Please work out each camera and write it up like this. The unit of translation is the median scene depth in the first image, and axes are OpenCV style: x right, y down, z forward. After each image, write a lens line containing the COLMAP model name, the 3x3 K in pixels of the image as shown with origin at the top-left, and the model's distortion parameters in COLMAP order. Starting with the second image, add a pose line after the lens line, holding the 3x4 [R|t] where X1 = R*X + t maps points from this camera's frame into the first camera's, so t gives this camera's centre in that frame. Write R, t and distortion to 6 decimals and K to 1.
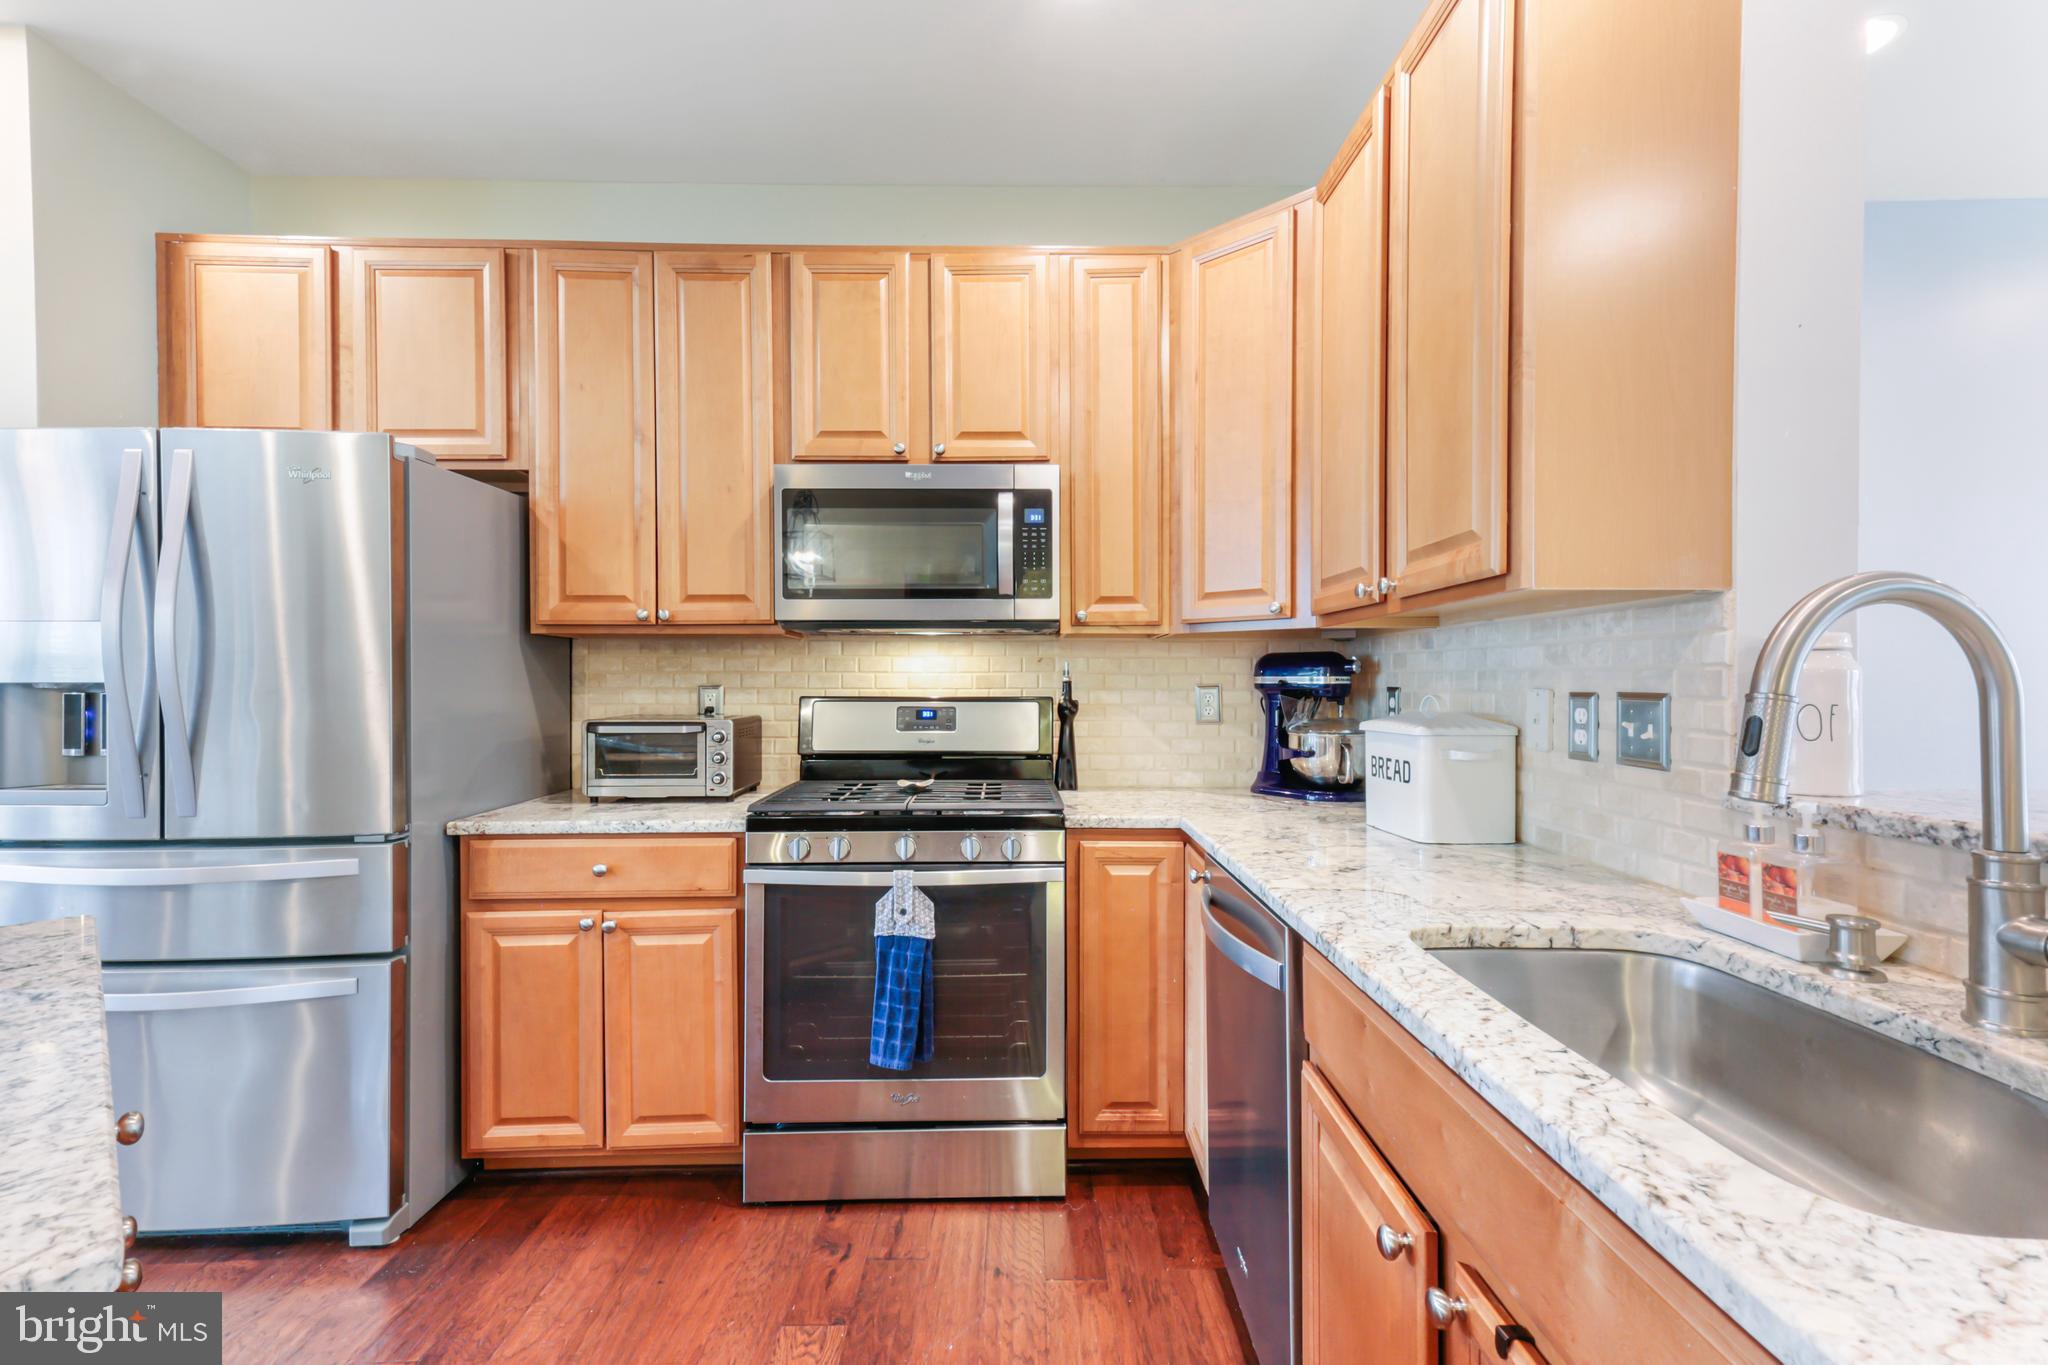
lens RADIAL K [[967.7, 0, 1041.5], [0, 967.7, 678.2], [0, 0, 1]] dist [0.031387, 0.000240]
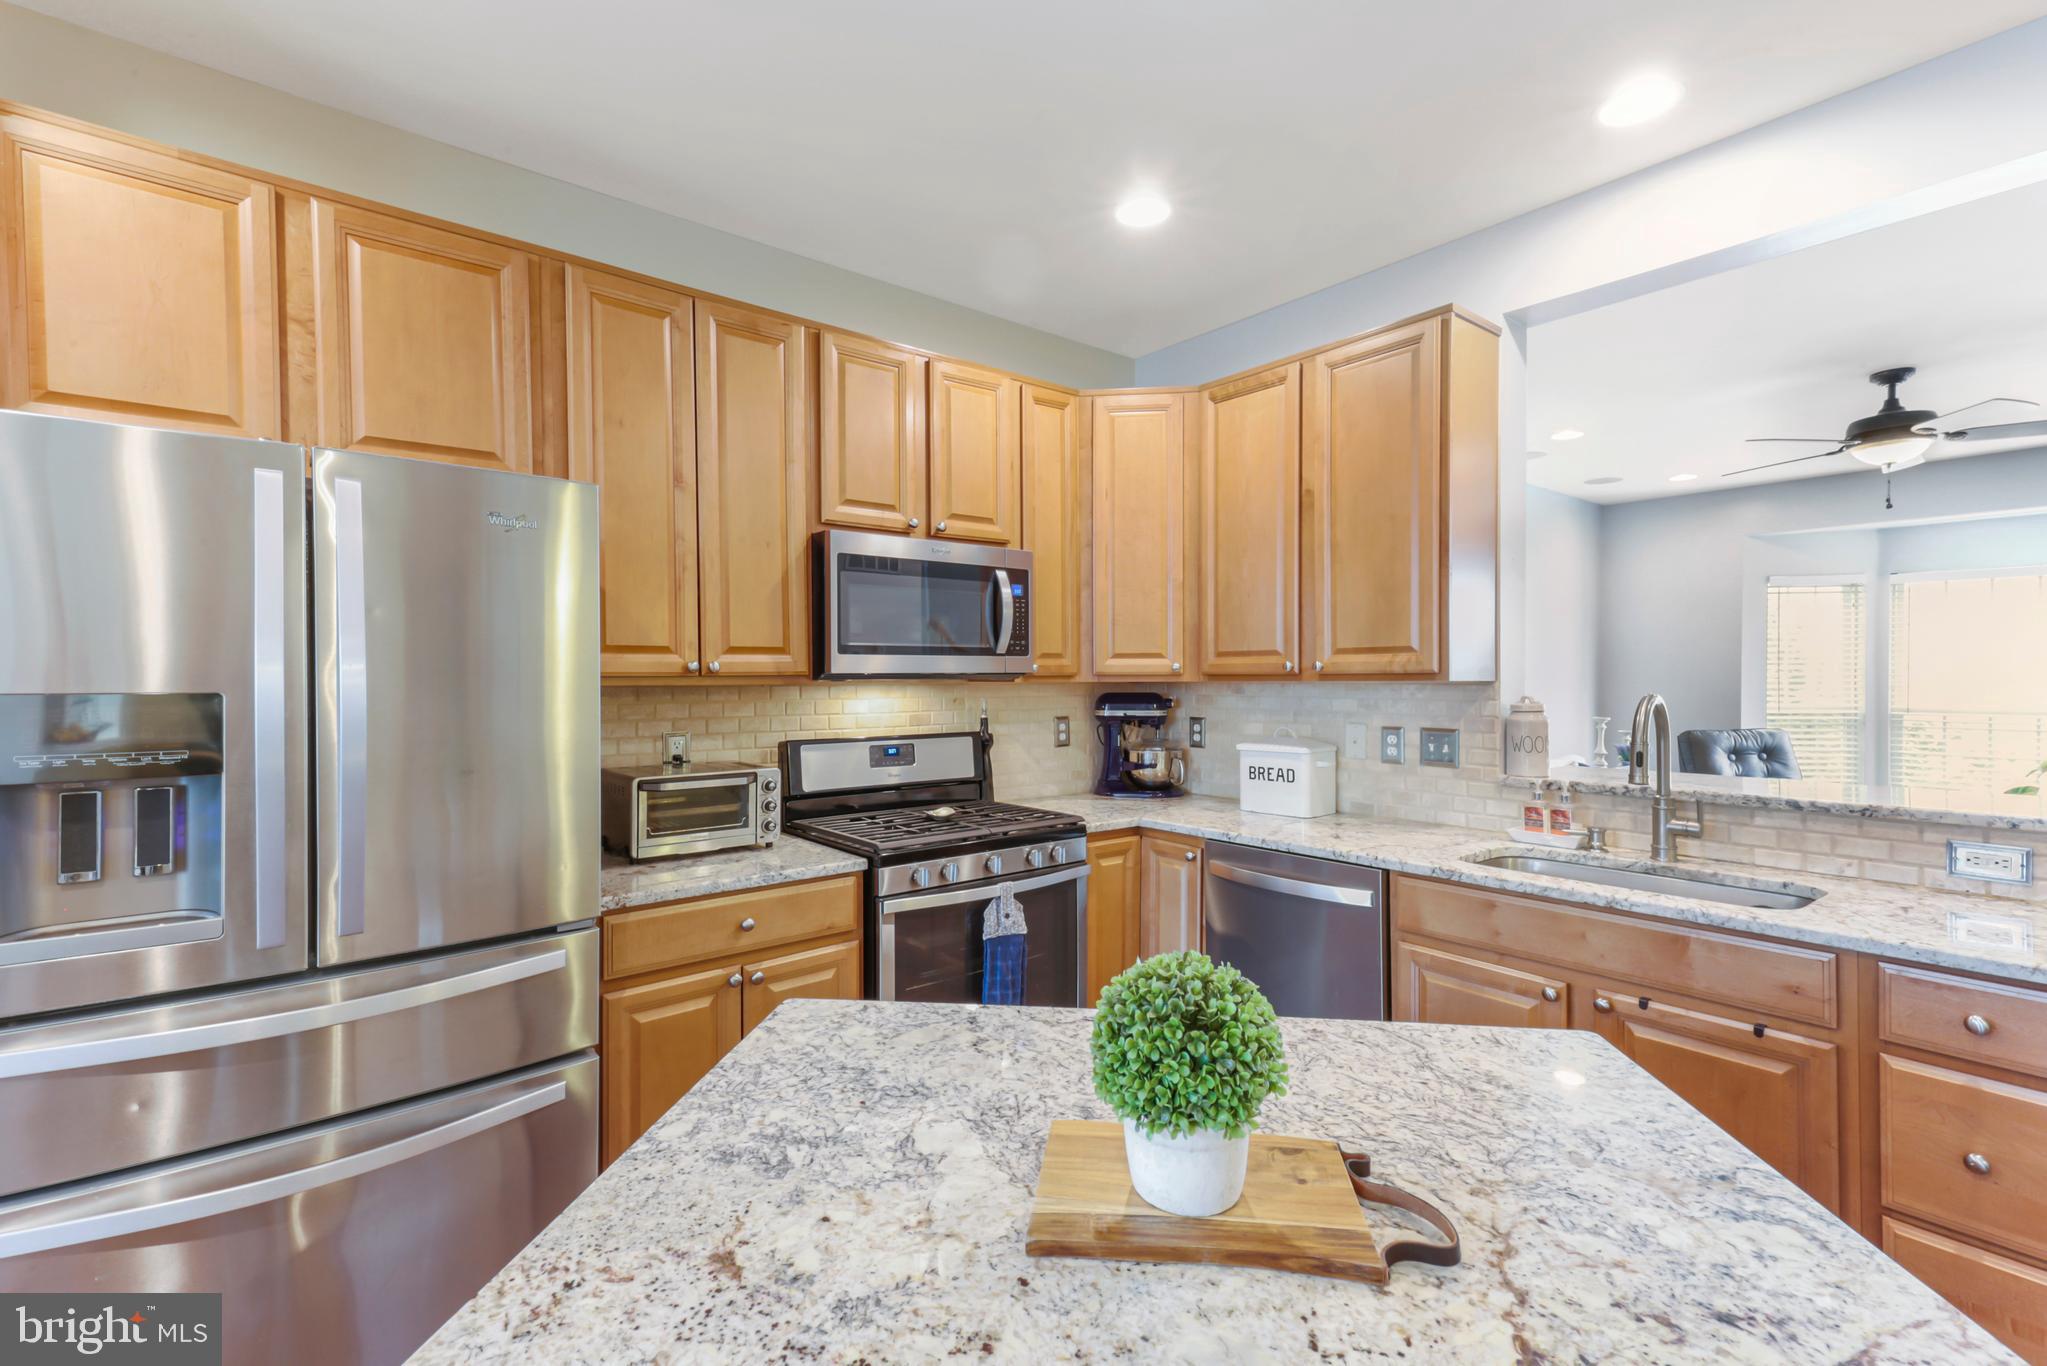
lens RADIAL K [[943.6, 0, 1058.0], [0, 943.6, 676.0], [0, 0, 1]] dist [0.022446, 0.001294]
pose [[0.761554, -0.001095, 0.648100, -0.819104], [-0.002104, 0.999989, 0.004162, -0.066304], [-0.648098, -0.004533, 0.761544, 0.036808]]
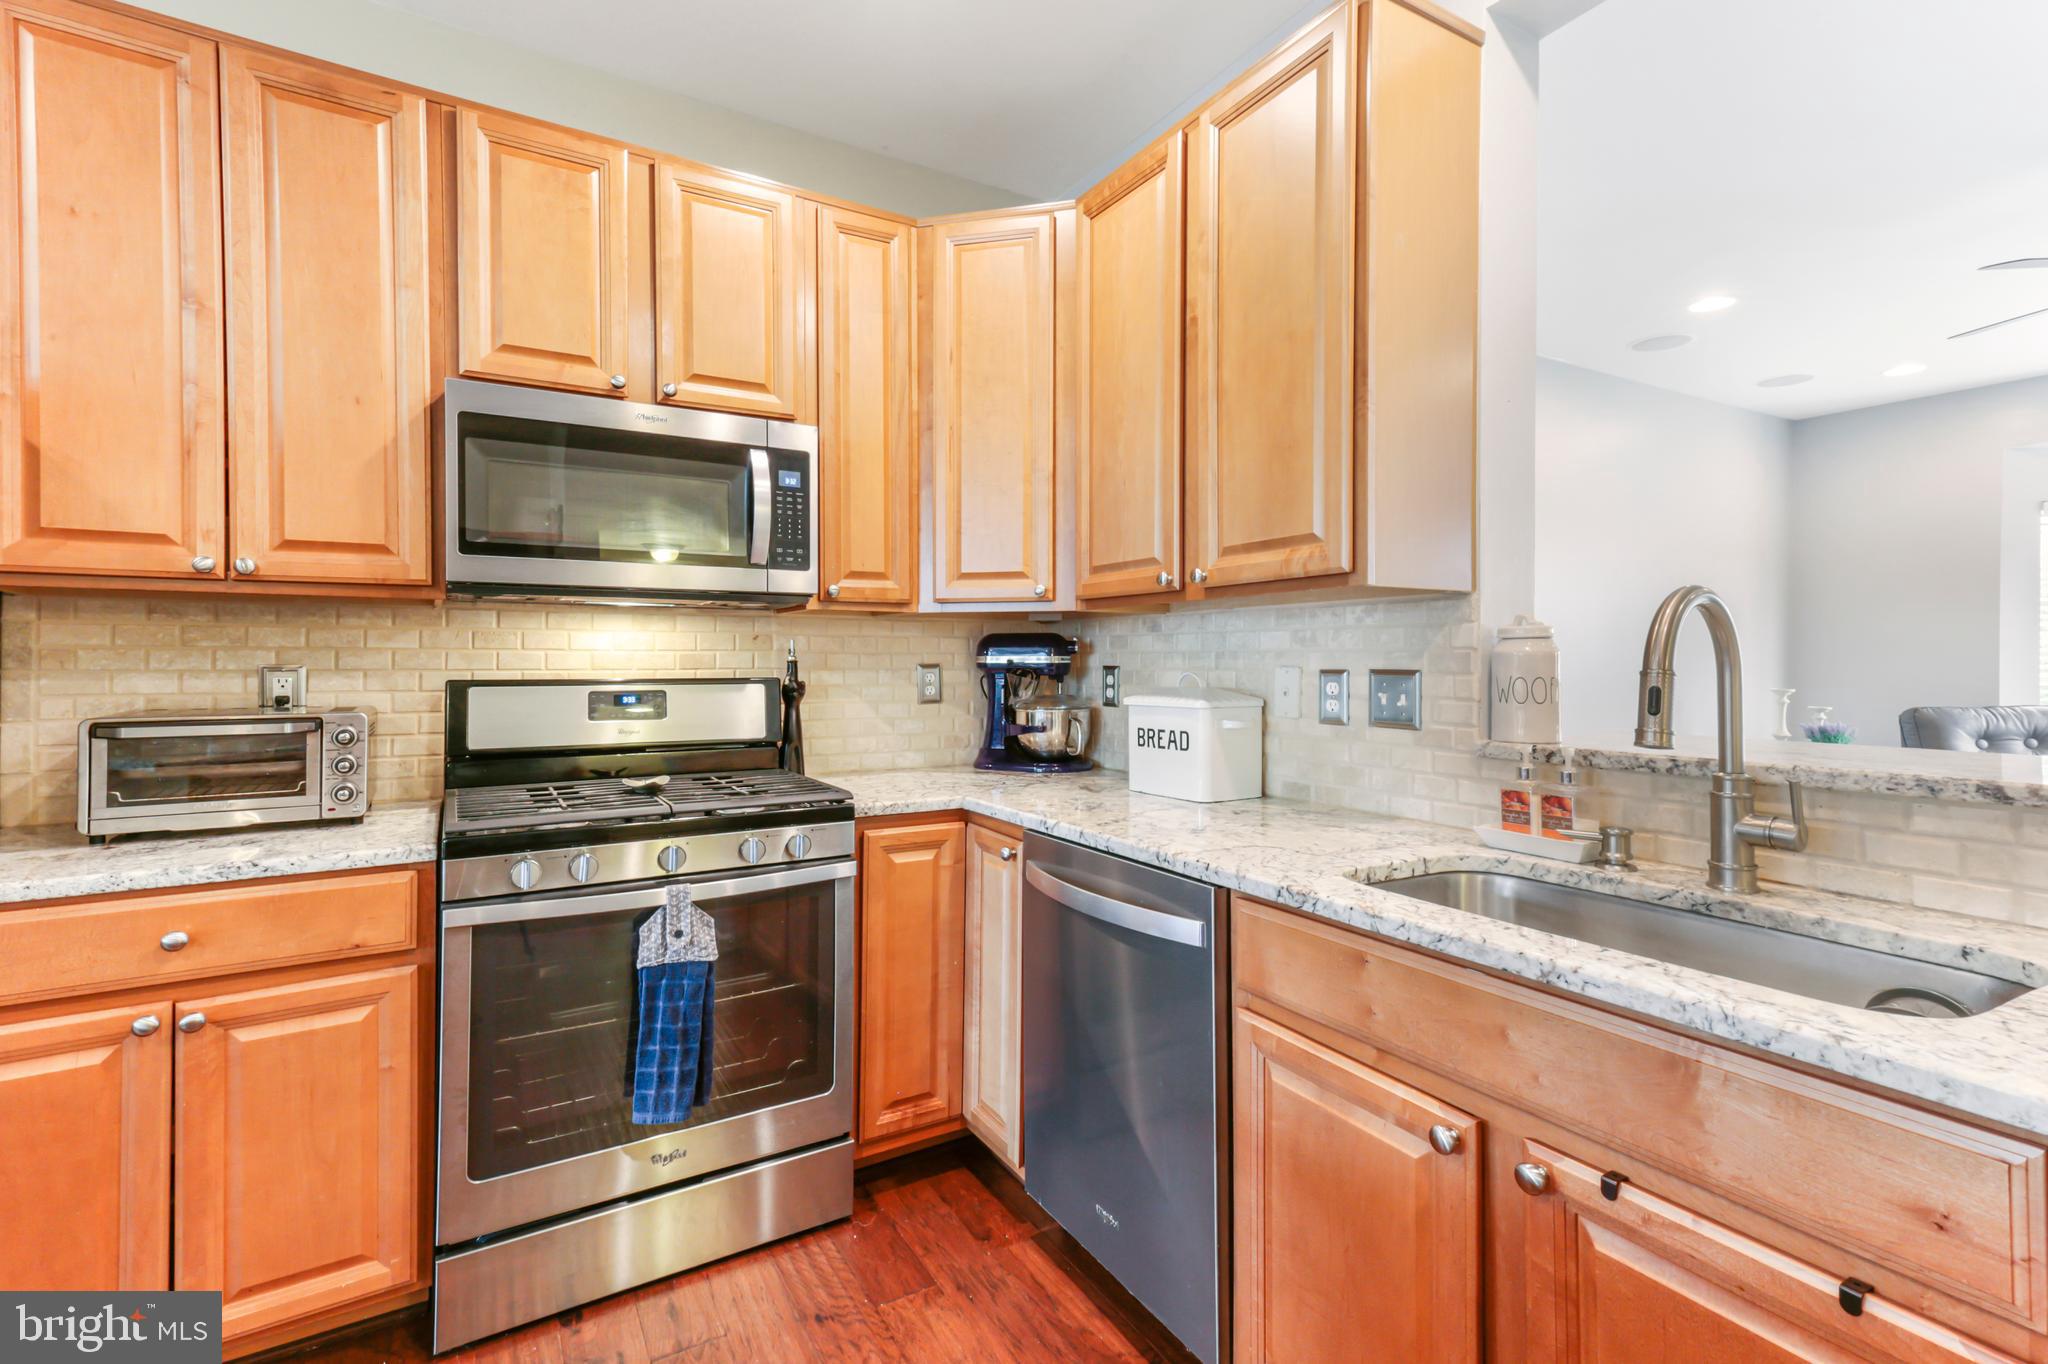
lens RADIAL K [[956.6, 0, 1053.5], [0, 956.6, 654.2], [0, 0, 1]] dist [0.027720, -0.000102]
pose [[0.858897, 0.003563, 0.512135, -0.277833], [-0.001682, 0.999990, -0.004137, 0.000474], [-0.512145, 0.002692, 0.858895, 0.107099]]
